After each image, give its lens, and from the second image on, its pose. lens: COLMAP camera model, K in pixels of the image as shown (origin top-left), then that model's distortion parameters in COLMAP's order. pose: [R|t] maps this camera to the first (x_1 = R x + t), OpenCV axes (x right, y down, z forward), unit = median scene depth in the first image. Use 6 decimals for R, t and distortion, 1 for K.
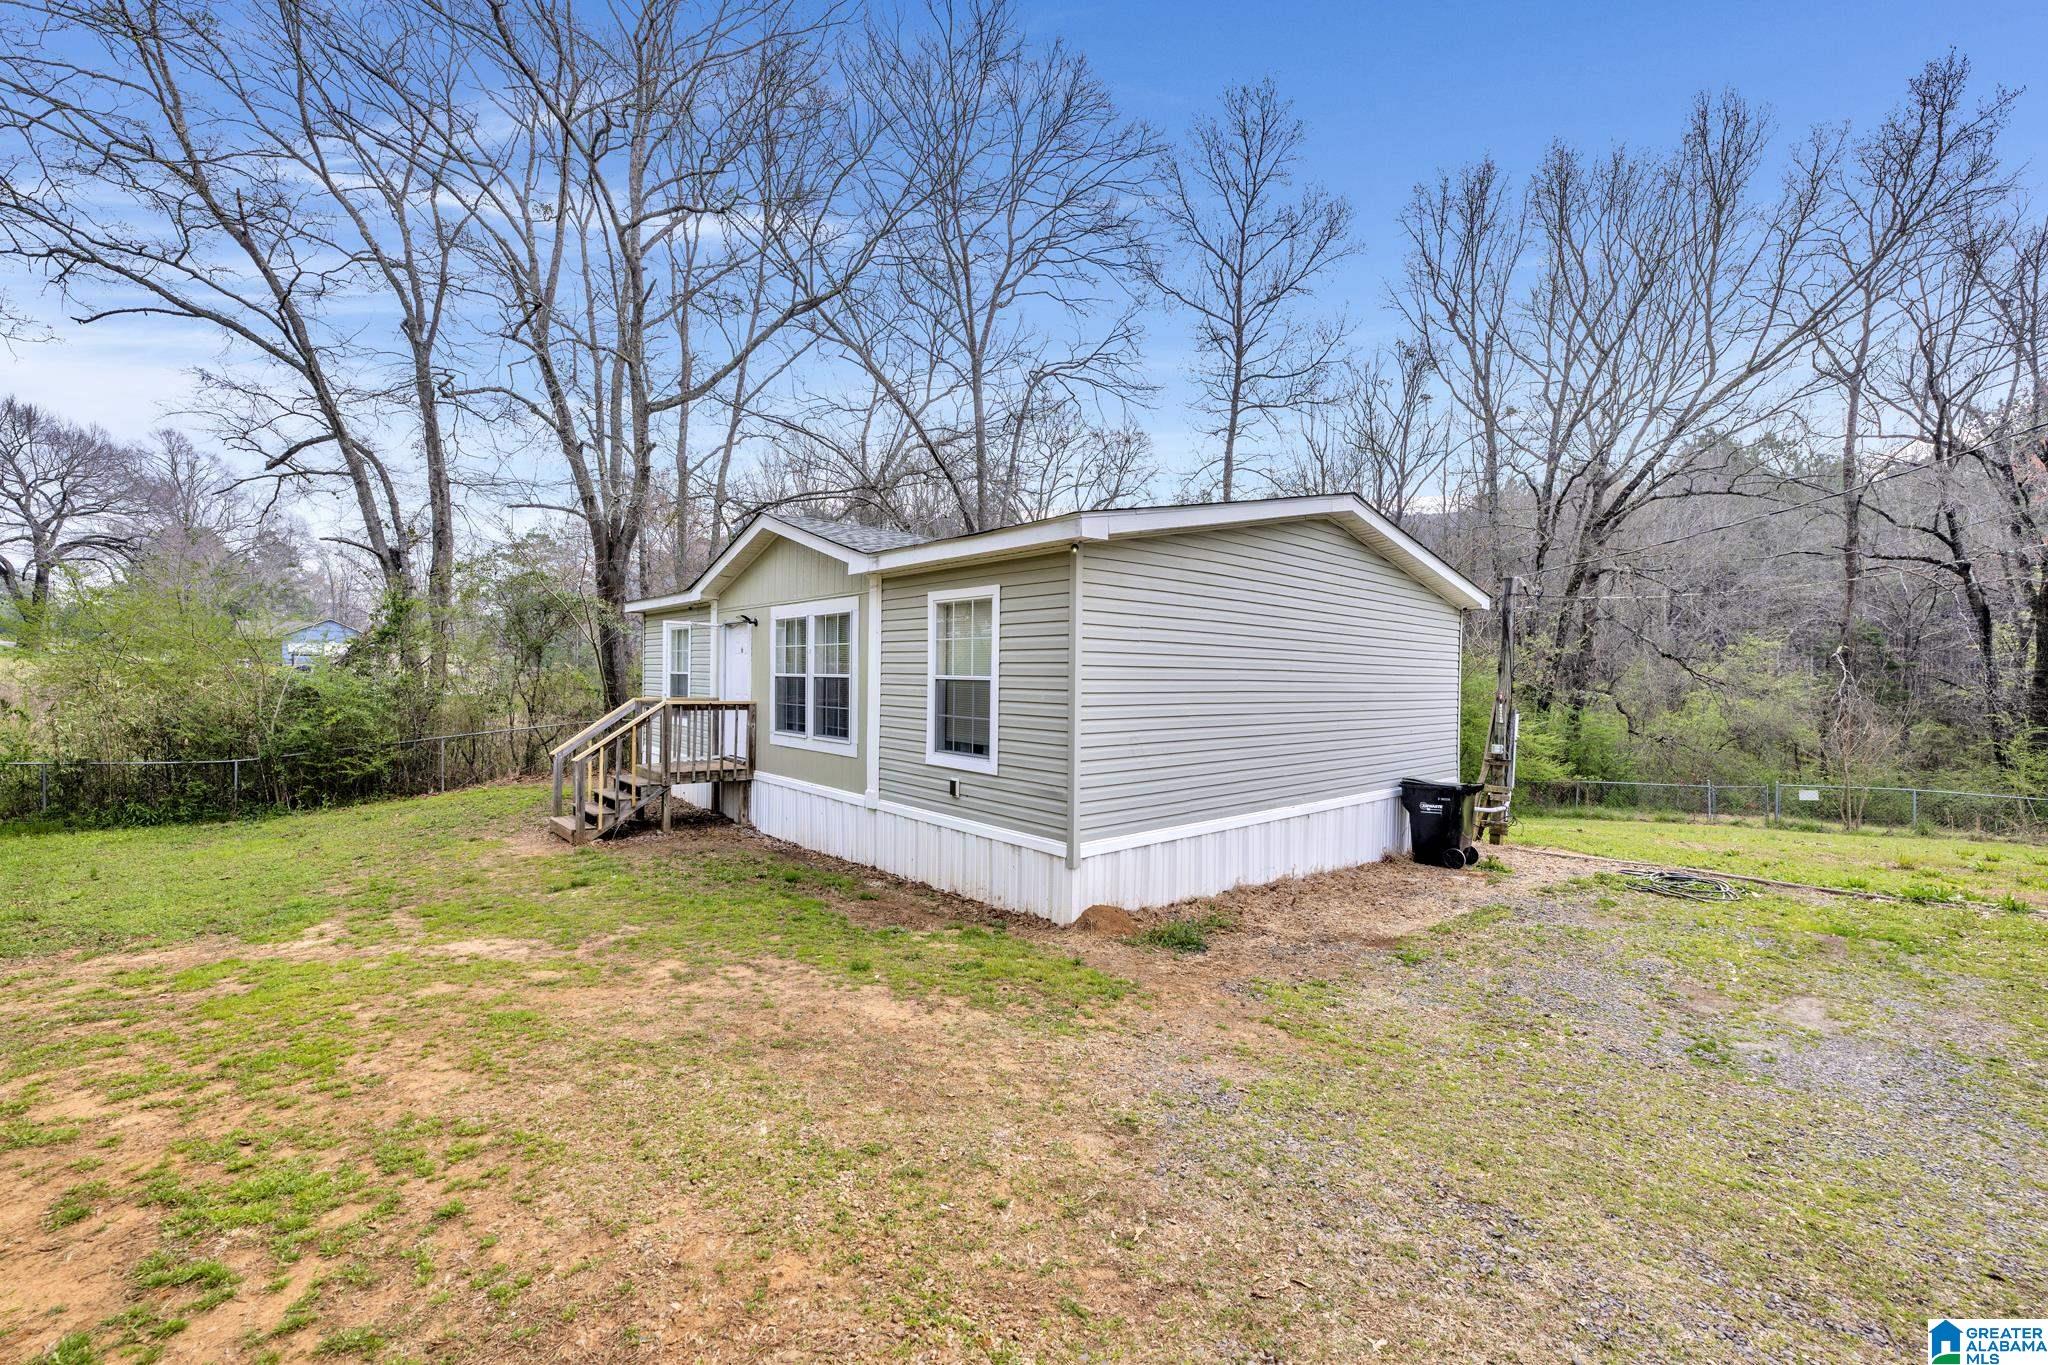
lens RADIAL K [[810.3, 0, 1027.5], [0, 810.3, 684.6], [0, 0, 1]] dist [-0.001321, -0.000176]
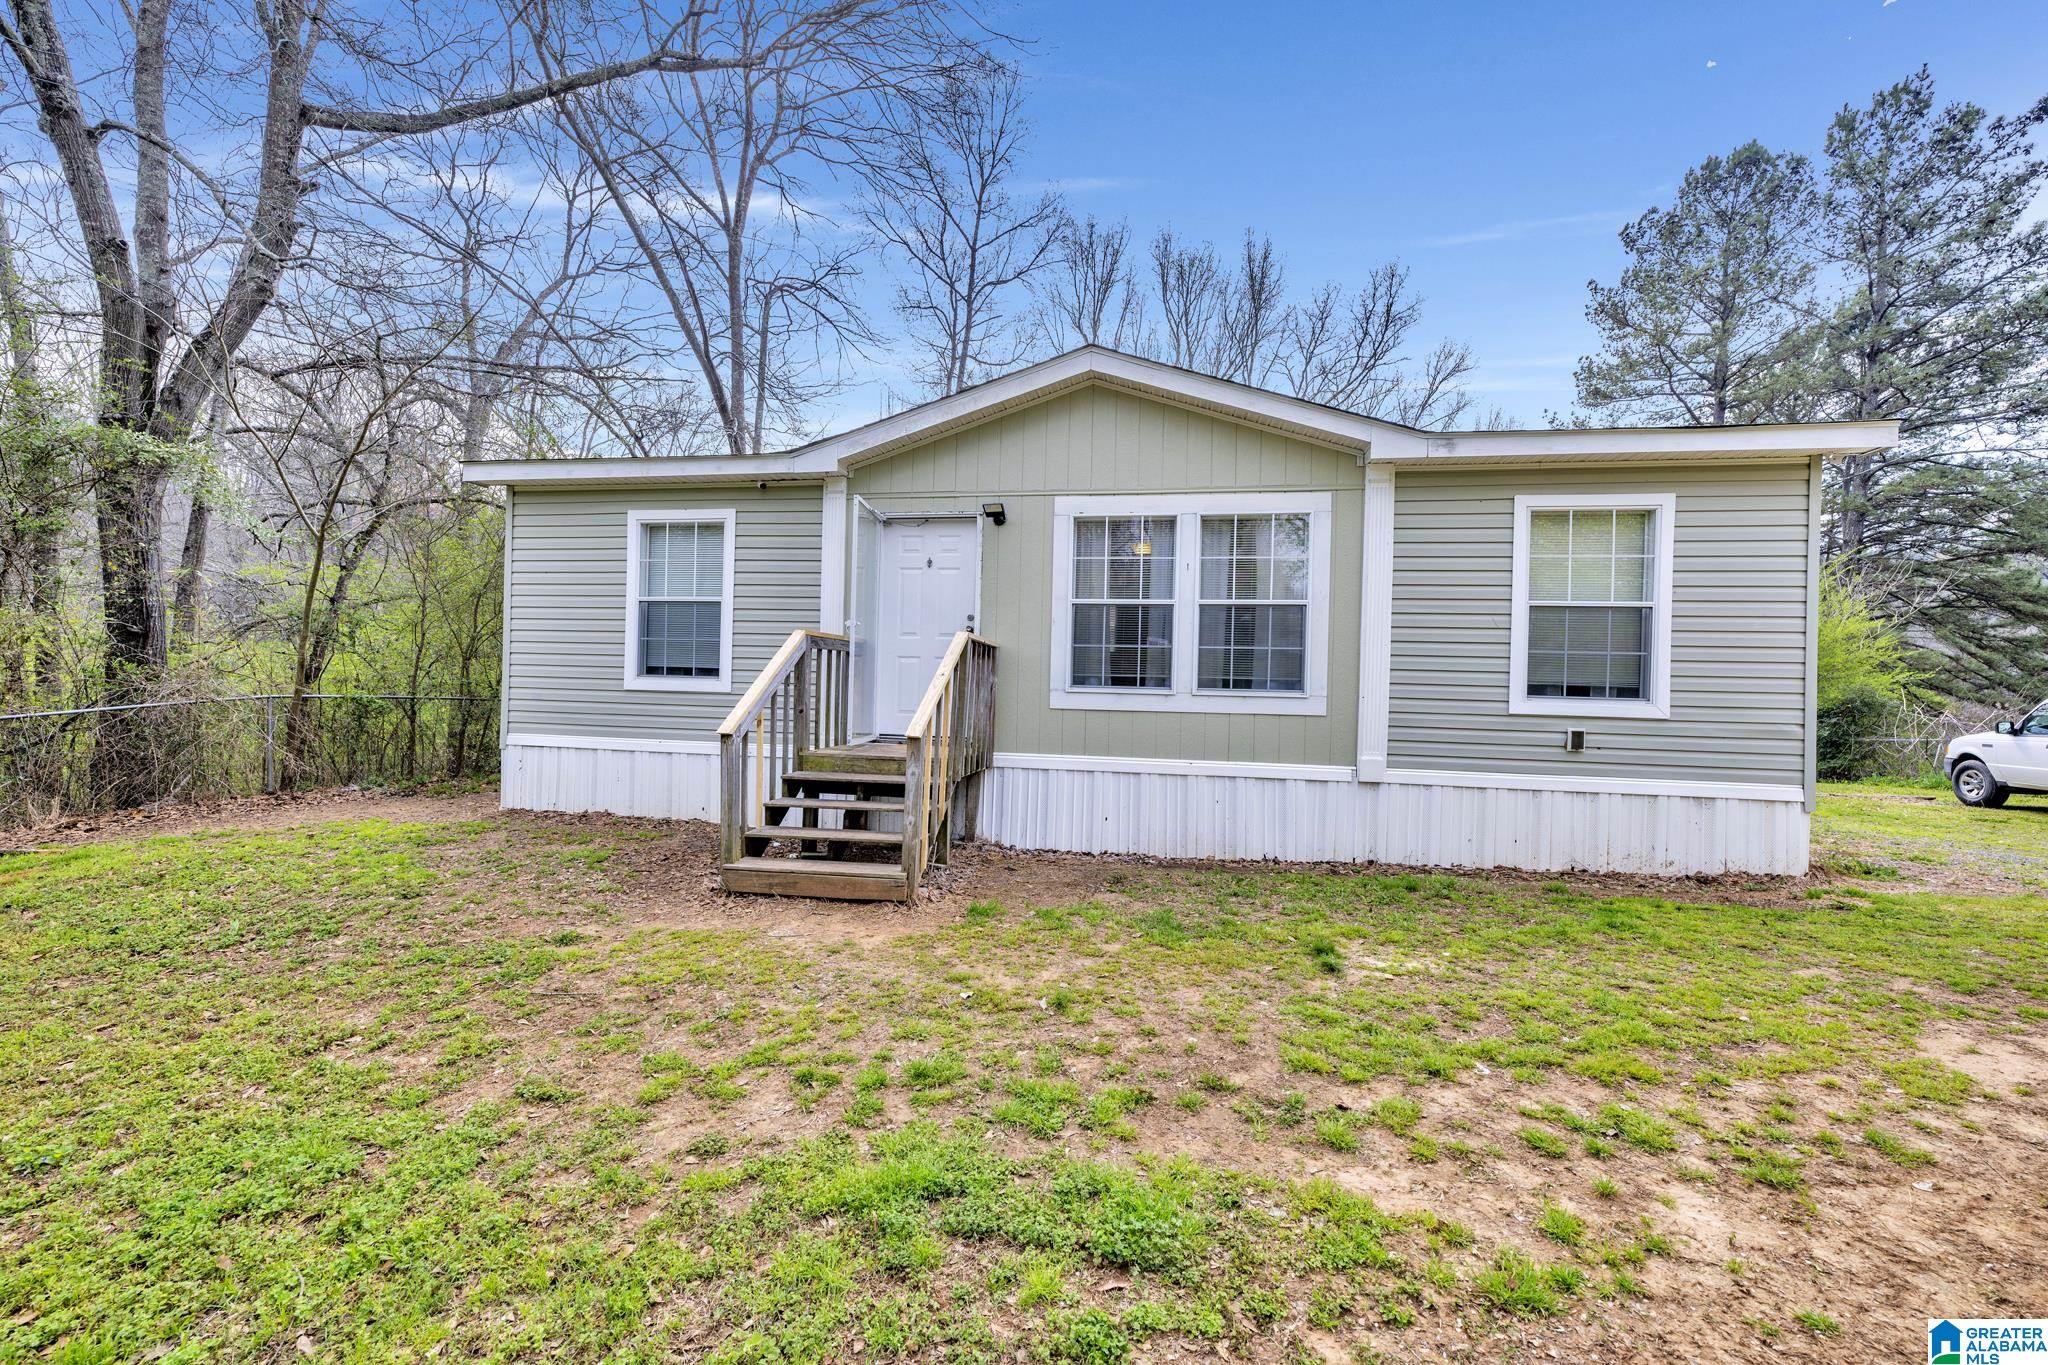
lens RADIAL K [[810.3, 0, 1028.0], [0, 810.3, 680.7], [0, 0, 1]] dist [-0.001321, -0.000176]
pose [[0.787367, 0.009950, 0.616404, -0.549039], [-0.007133, 0.999950, -0.007030, 0.041845], [-0.616443, 0.001138, 0.787399, 0.378213]]
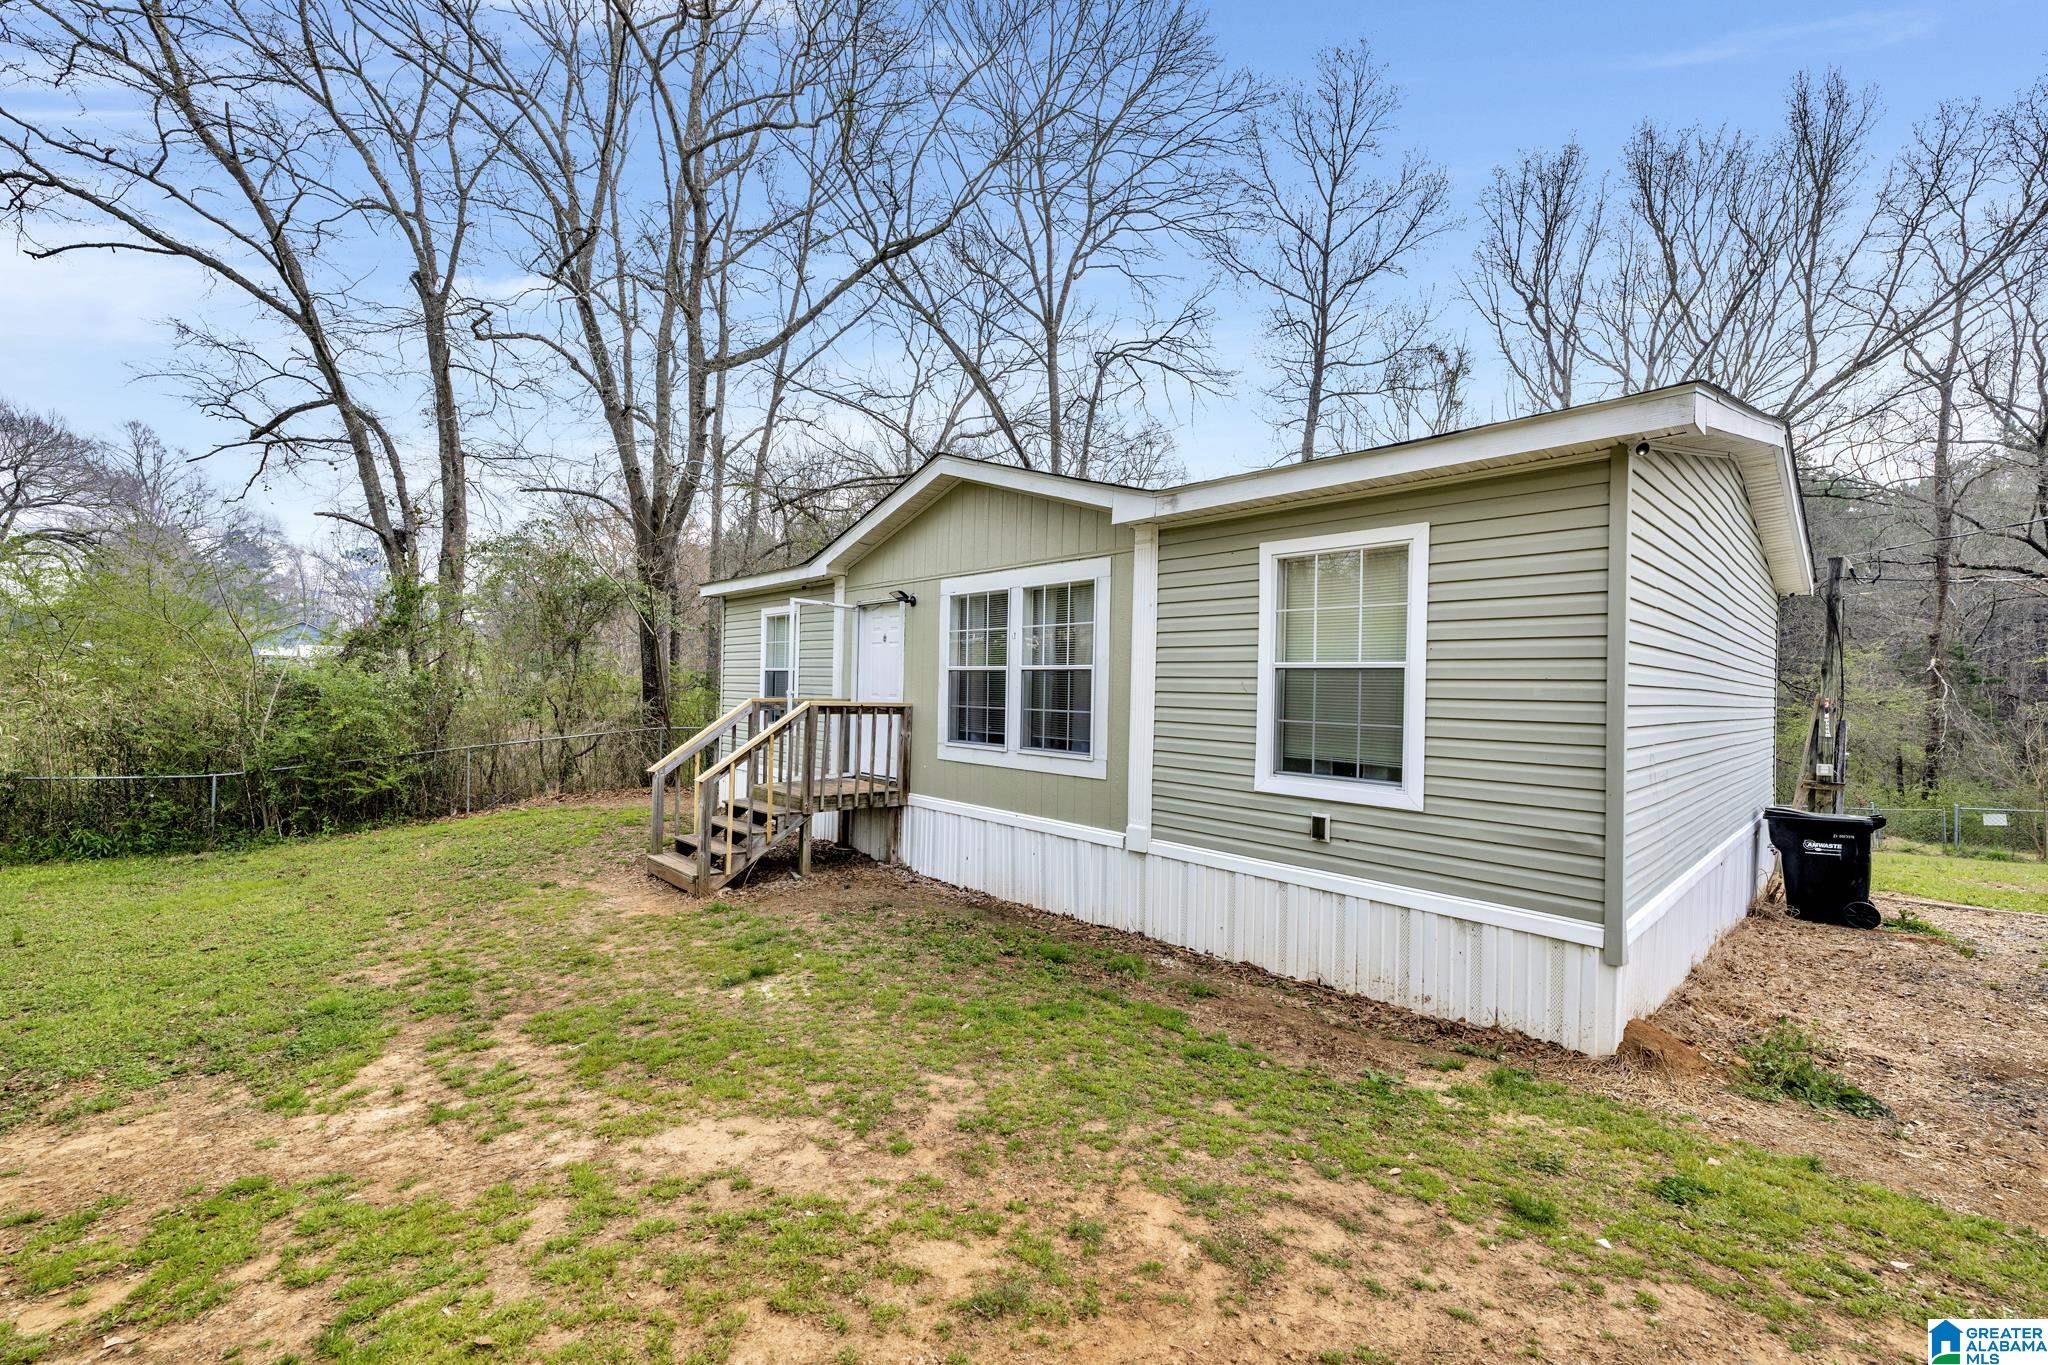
lens RADIAL K [[810.3, 0, 1028.0], [0, 810.3, 683.5], [0, 0, 1]] dist [-0.001321, -0.000176]
pose [[0.999688, 0.007505, 0.023834, -0.189483], [-0.007115, 0.999840, -0.016403, 0.010488], [-0.023954, 0.016228, 0.999581, 0.175988]]
